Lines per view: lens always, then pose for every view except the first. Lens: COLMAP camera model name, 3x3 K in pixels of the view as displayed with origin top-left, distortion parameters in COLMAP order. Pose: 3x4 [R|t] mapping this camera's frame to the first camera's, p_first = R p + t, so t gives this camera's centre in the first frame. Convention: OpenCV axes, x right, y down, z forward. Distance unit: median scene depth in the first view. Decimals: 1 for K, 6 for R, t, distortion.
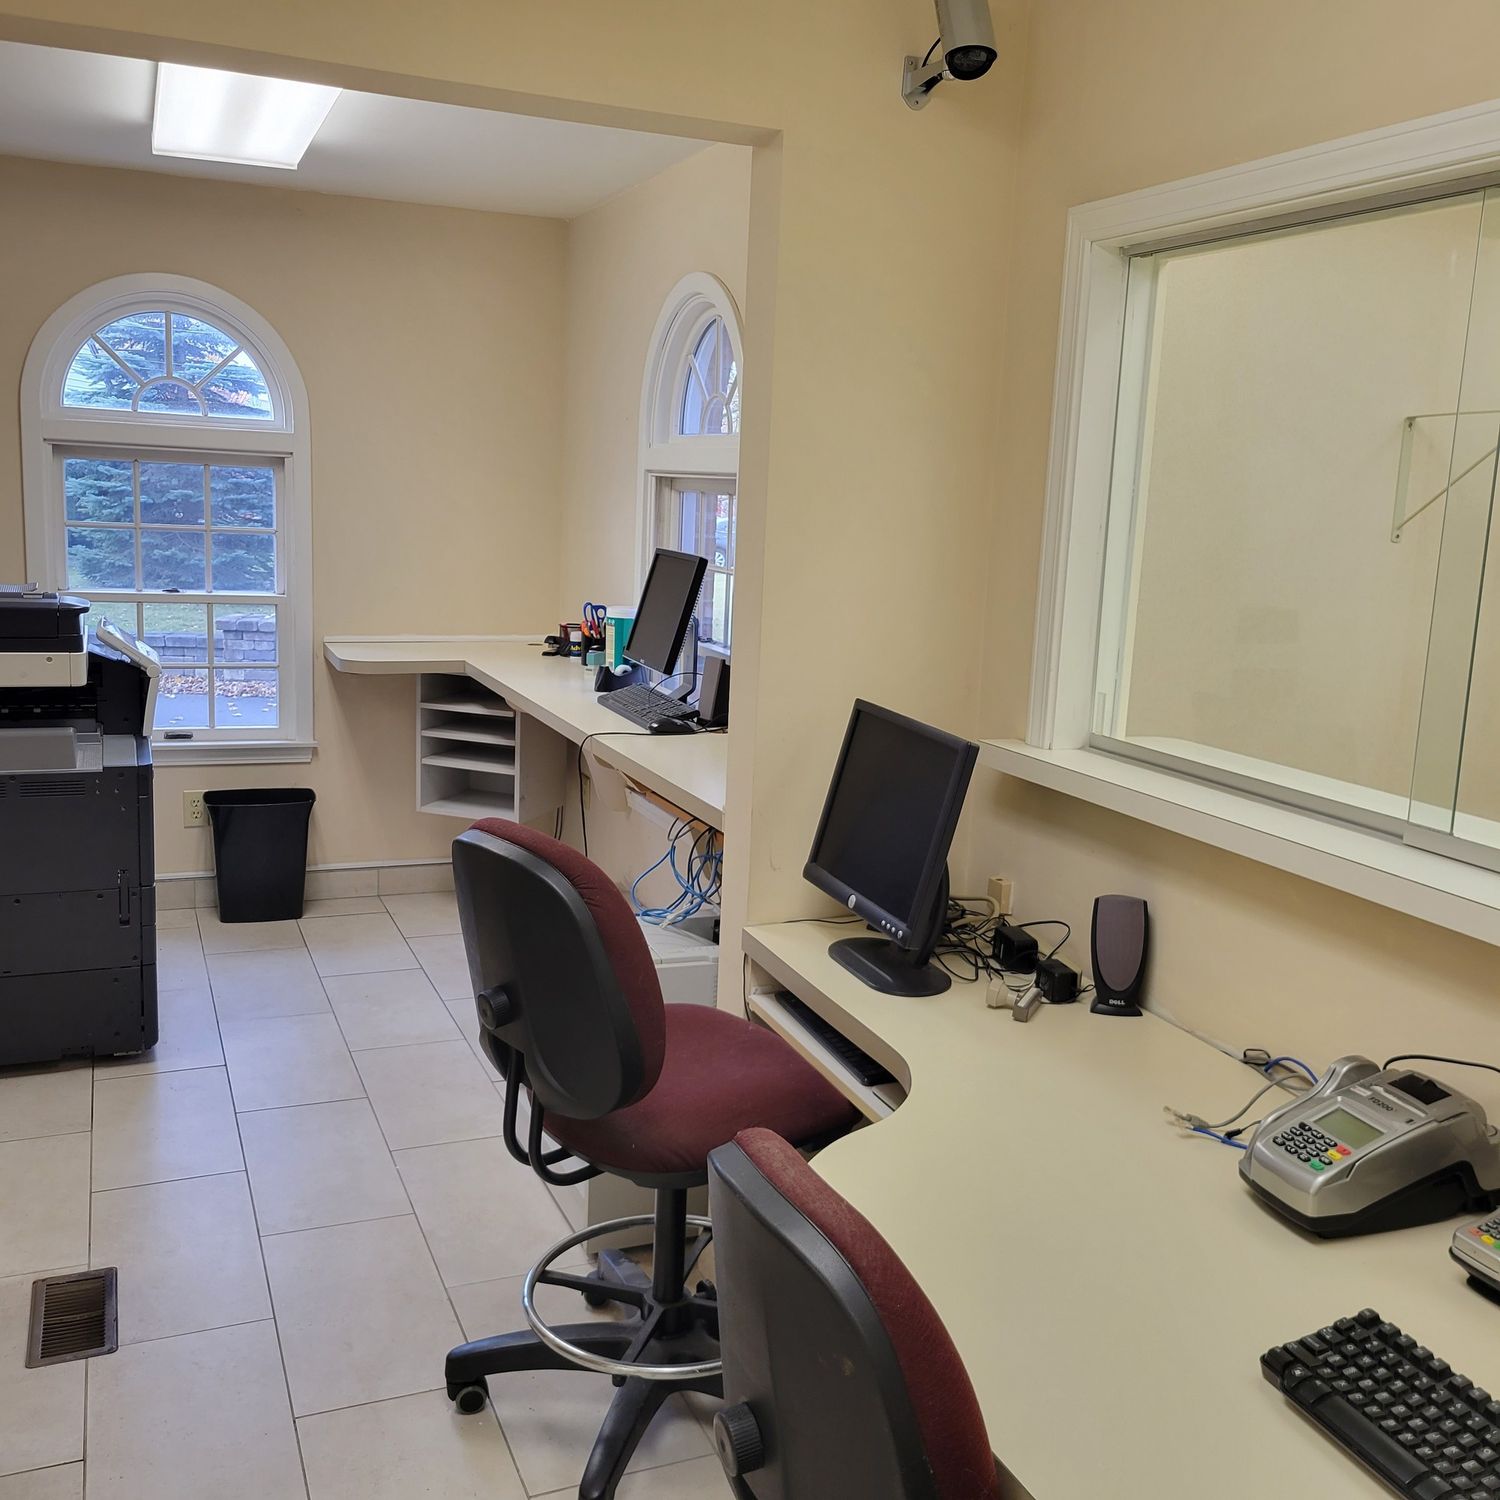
lens RADIAL K [[1500.5, 0, 749.8], [0, 1500.5, 742.1], [0, 0, 1]] dist [0.041827, 0.000000]
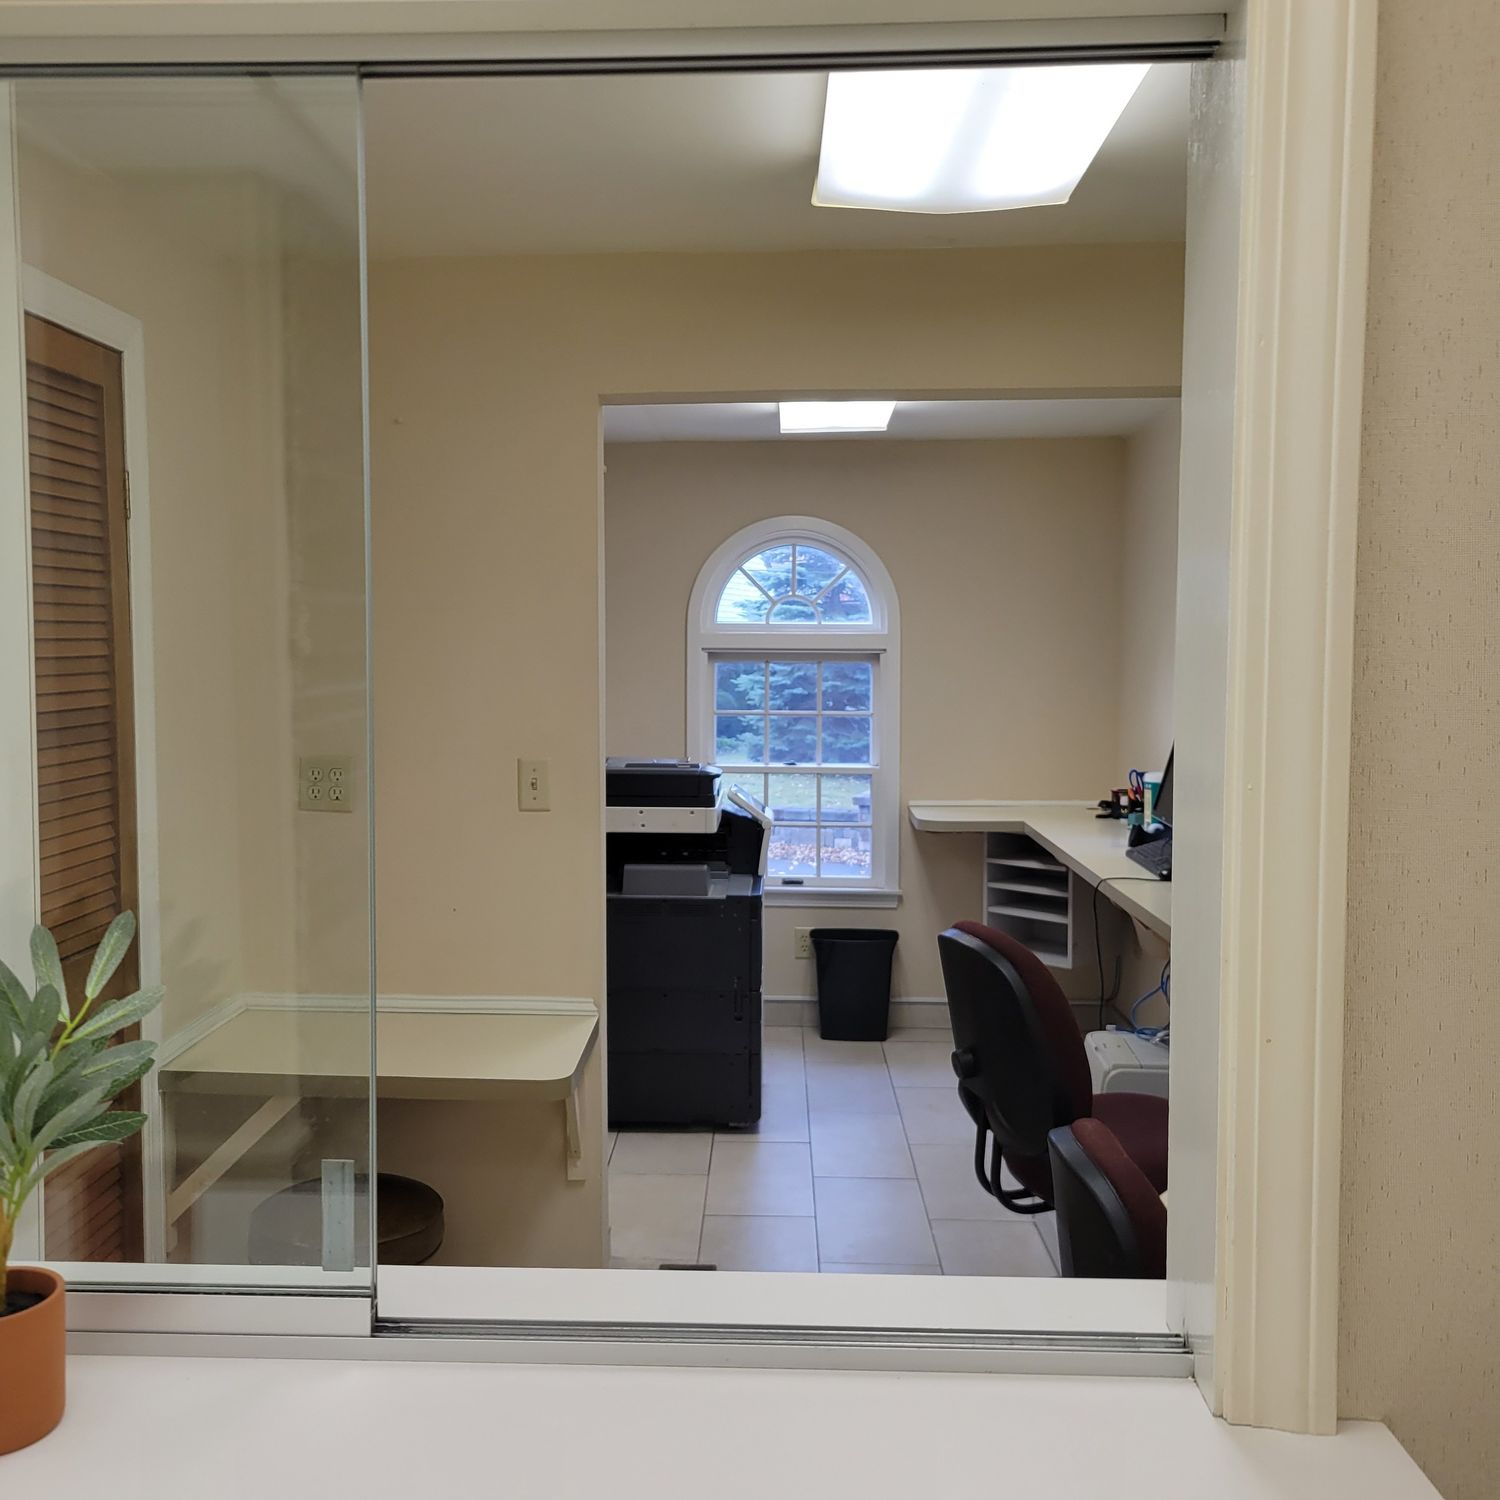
lens RADIAL K [[1500.5, 0, 748.0], [0, 1500.5, 750.9], [0, 0, 1]] dist [0.041827, 0.000000]
pose [[0.913979, -0.013984, -0.405520, 0.084413], [-0.032150, 0.993768, -0.106731, 0.021640], [0.404486, 0.110587, 0.907834, -0.132324]]
